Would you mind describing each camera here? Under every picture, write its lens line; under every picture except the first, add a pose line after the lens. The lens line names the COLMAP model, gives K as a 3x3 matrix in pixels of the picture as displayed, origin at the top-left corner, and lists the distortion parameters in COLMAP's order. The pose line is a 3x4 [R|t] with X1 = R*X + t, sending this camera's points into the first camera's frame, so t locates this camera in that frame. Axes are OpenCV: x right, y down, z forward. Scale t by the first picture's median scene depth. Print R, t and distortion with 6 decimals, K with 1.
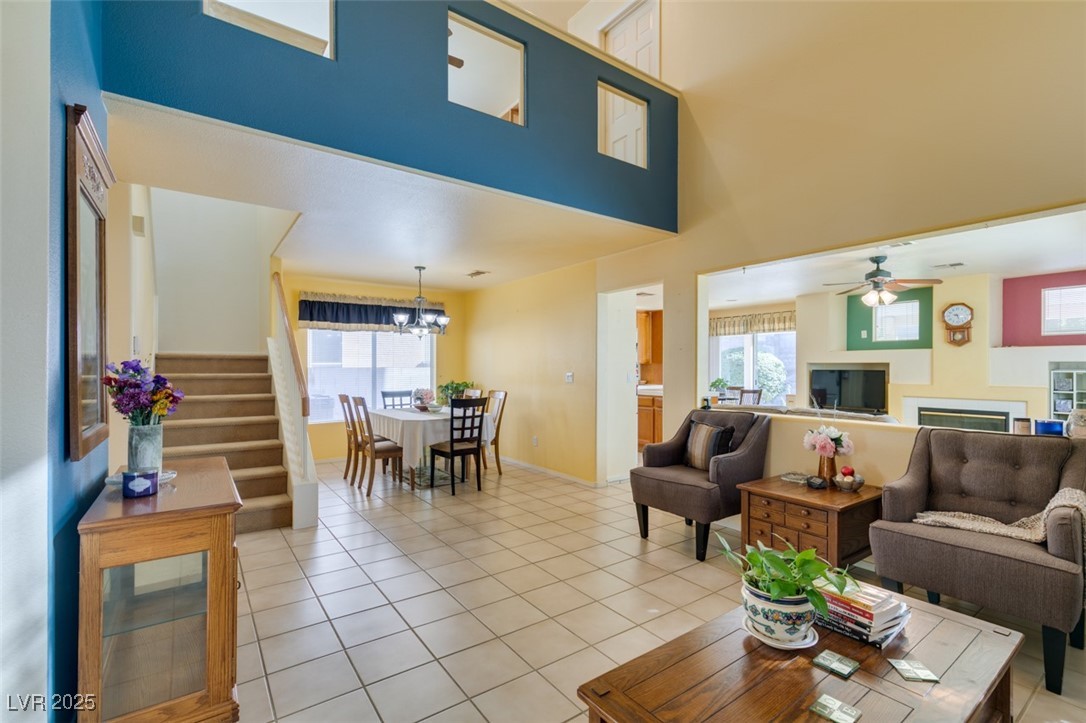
lens RADIAL K [[483.8, 0, 541.4], [0, 483.8, 366.7], [0, 0, 1]] dist [0.004688, -0.000790]
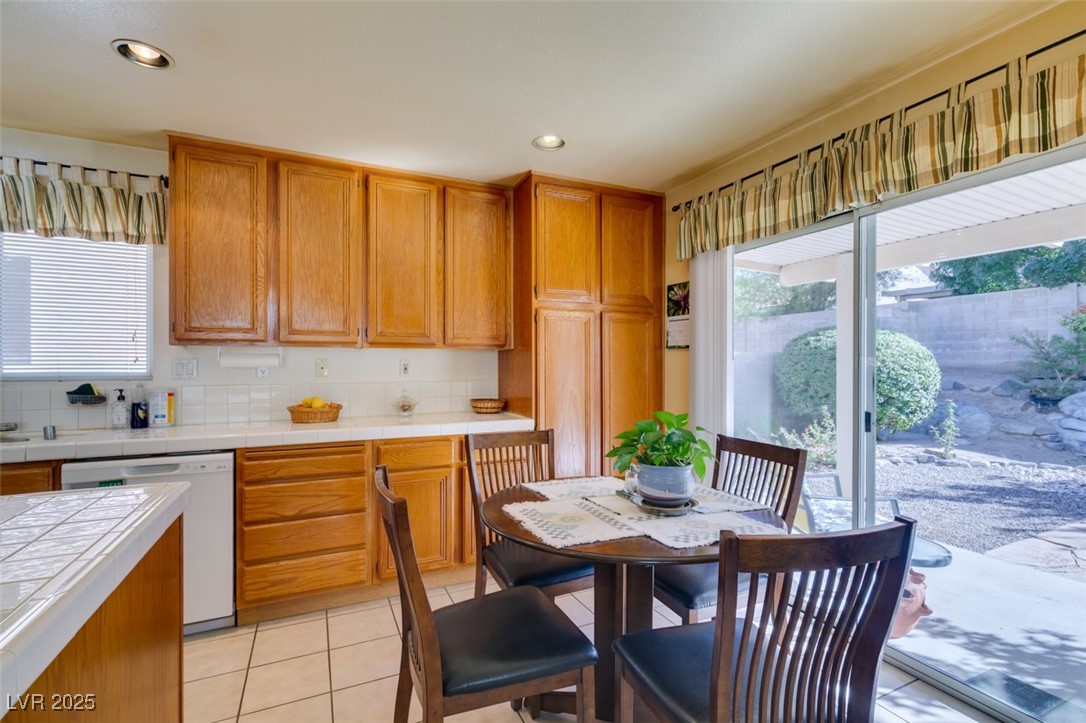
lens RADIAL K [[486.0, 0, 540.3], [0, 486.0, 364.7], [0, 0, 1]] dist [0.002304, -0.000236]
pose [[0.983053, -0.002761, -0.183303, 0.601010], [0.003198, 0.999993, 0.002091, 0.005875], [0.183296, -0.002642, 0.983054, 1.345782]]
